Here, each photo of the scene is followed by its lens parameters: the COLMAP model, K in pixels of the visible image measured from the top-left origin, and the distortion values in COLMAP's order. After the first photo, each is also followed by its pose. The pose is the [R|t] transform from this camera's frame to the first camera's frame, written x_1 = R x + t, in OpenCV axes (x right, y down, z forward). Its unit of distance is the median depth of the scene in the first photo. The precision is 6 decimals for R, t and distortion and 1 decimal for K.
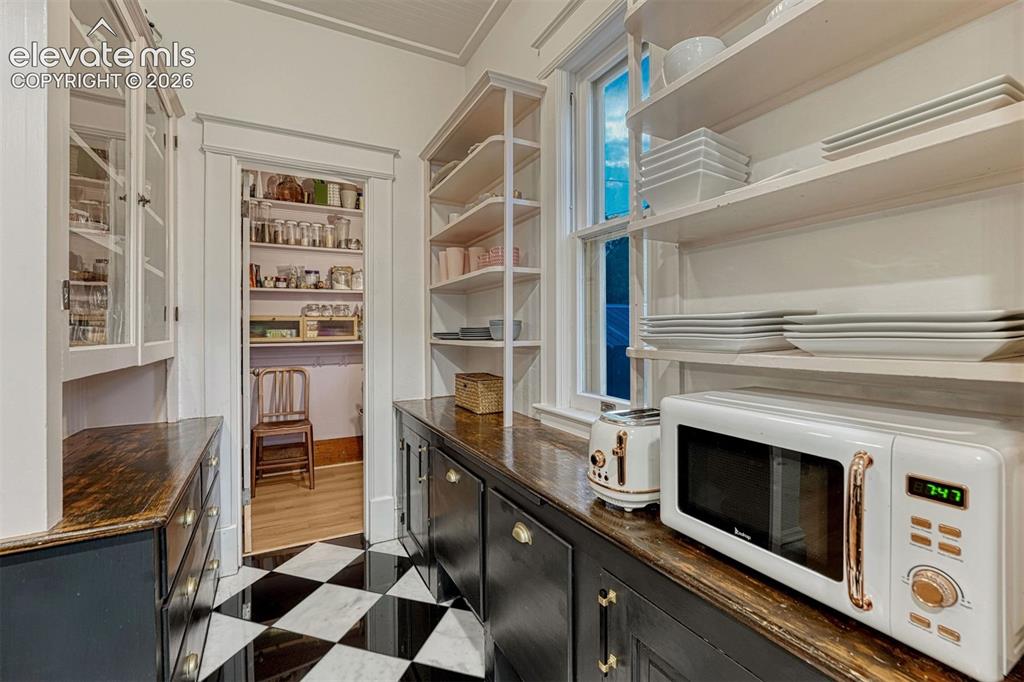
lens RADIAL K [[434.7, 0, 512.3], [0, 434.7, 330.5], [0, 0, 1]] dist [-0.019450, 0.003331]
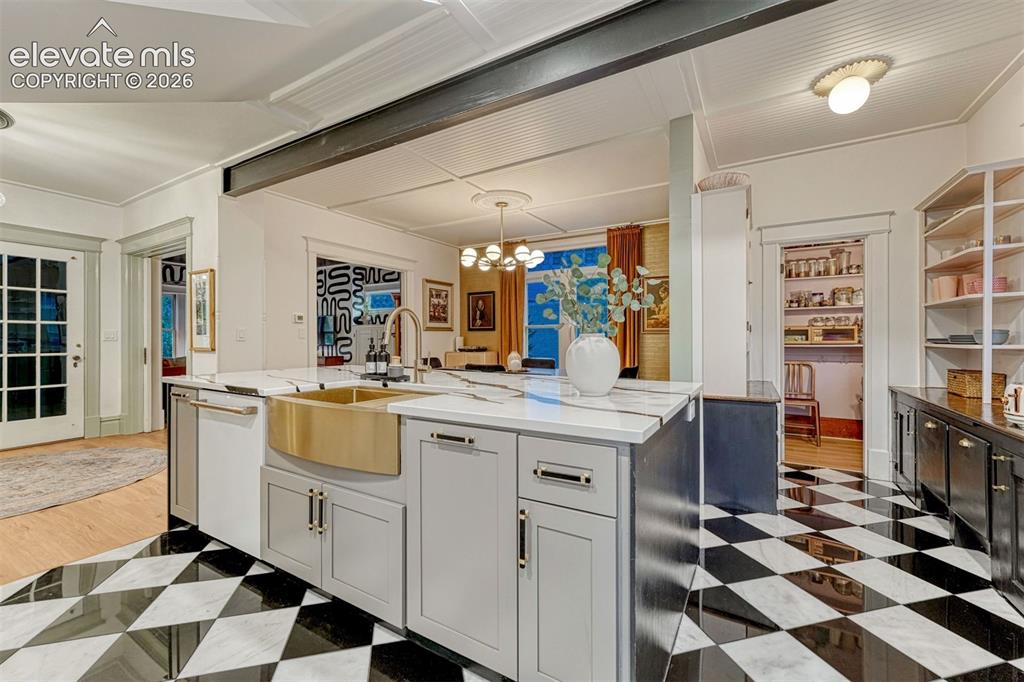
lens RADIAL K [[424.4, 0, 505.4], [0, 424.4, 334.8], [0, 0, 1]] dist [-0.003015, 0.002128]
pose [[0.512588, 0.001833, -0.858633, 0.293822], [-0.002852, 0.999996, 0.000432, -0.003609], [0.858630, 0.002228, 0.512591, -0.853268]]
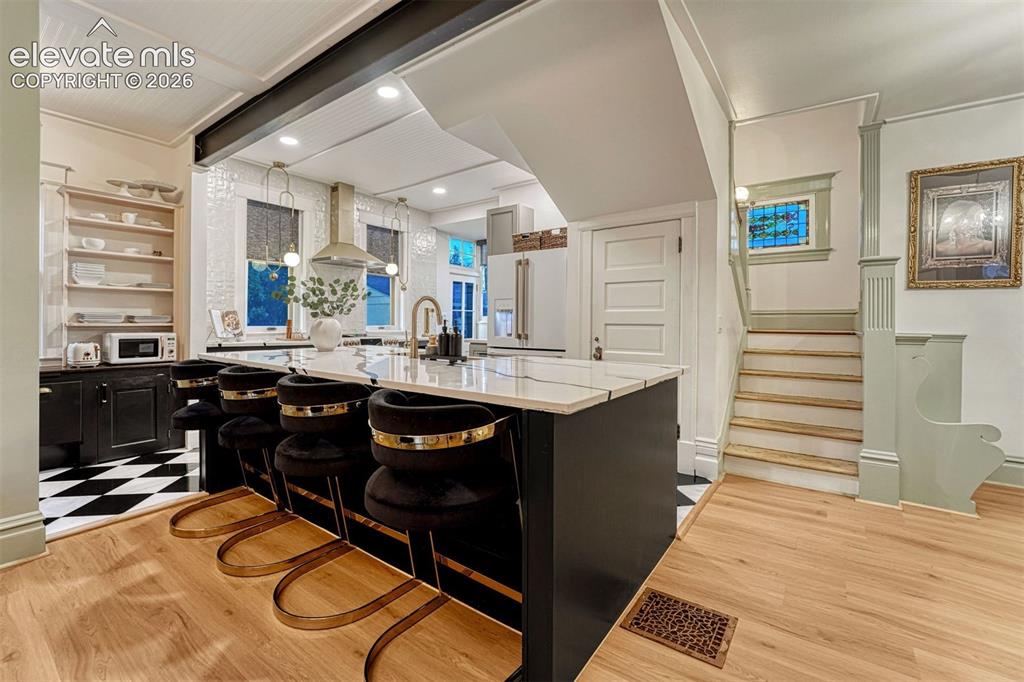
lens RADIAL K [[434.7, 0, 506.3], [0, 434.7, 322.7], [0, 0, 1]] dist [-0.019450, 0.003331]
pose [[-0.431511, 0.003037, 0.902102, -1.827578], [-0.007831, 0.999944, -0.007112, 0.015835], [-0.902073, -0.010134, -0.431464, -0.241622]]
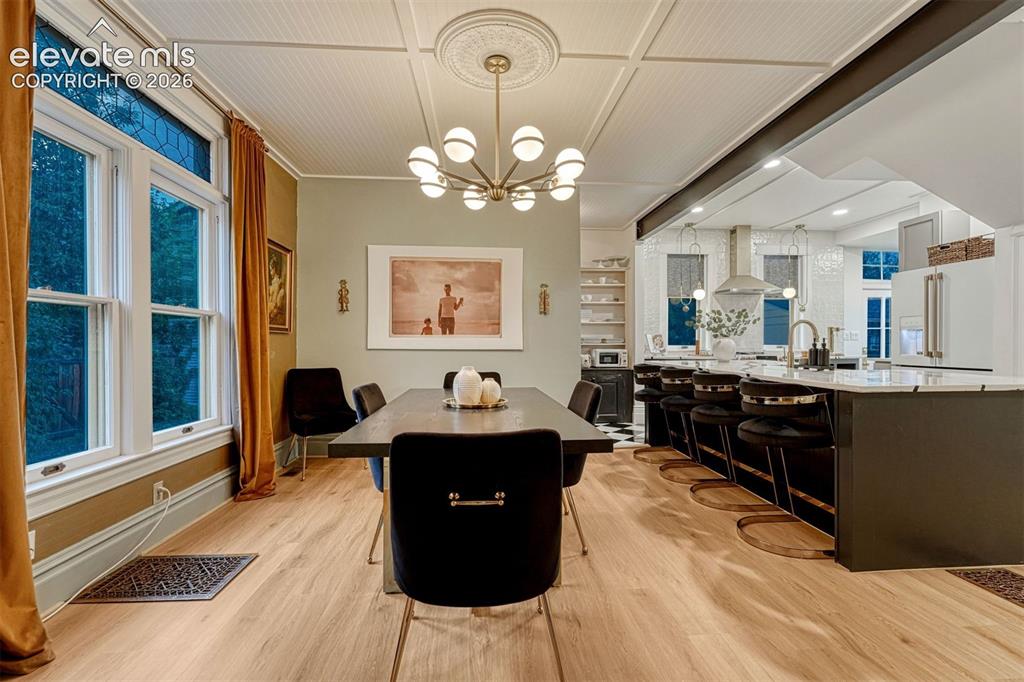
lens RADIAL K [[434.7, 0, 506.3], [0, 434.7, 347.1], [0, 0, 1]] dist [-0.019450, 0.003331]
pose [[0.418936, -0.002911, 0.908011, -2.481432], [-0.004657, 0.999975, 0.005354, 0.028700], [-0.908004, -0.006471, 0.418912, -0.247042]]
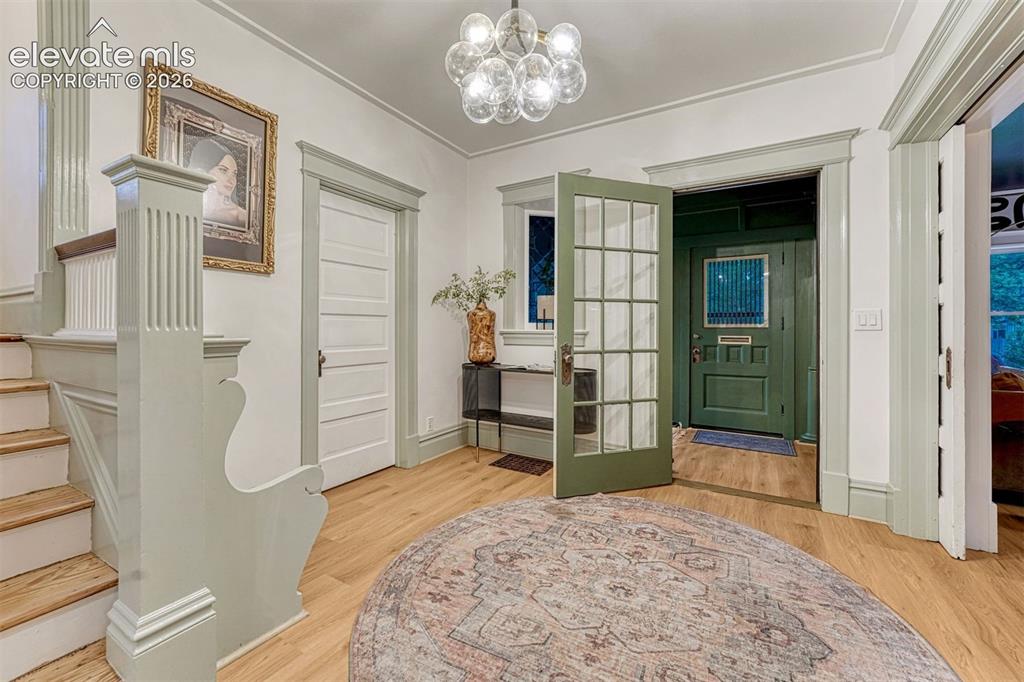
lens RADIAL K [[424.4, 0, 510.7], [0, 424.4, 325.0], [0, 0, 1]] dist [-0.003015, 0.002128]
pose [[-0.859684, 0.002739, -0.510818, -1.297919], [0.005895, 0.999972, -0.004558, 0.018750], [0.510791, -0.006930, -0.859677, -1.017593]]
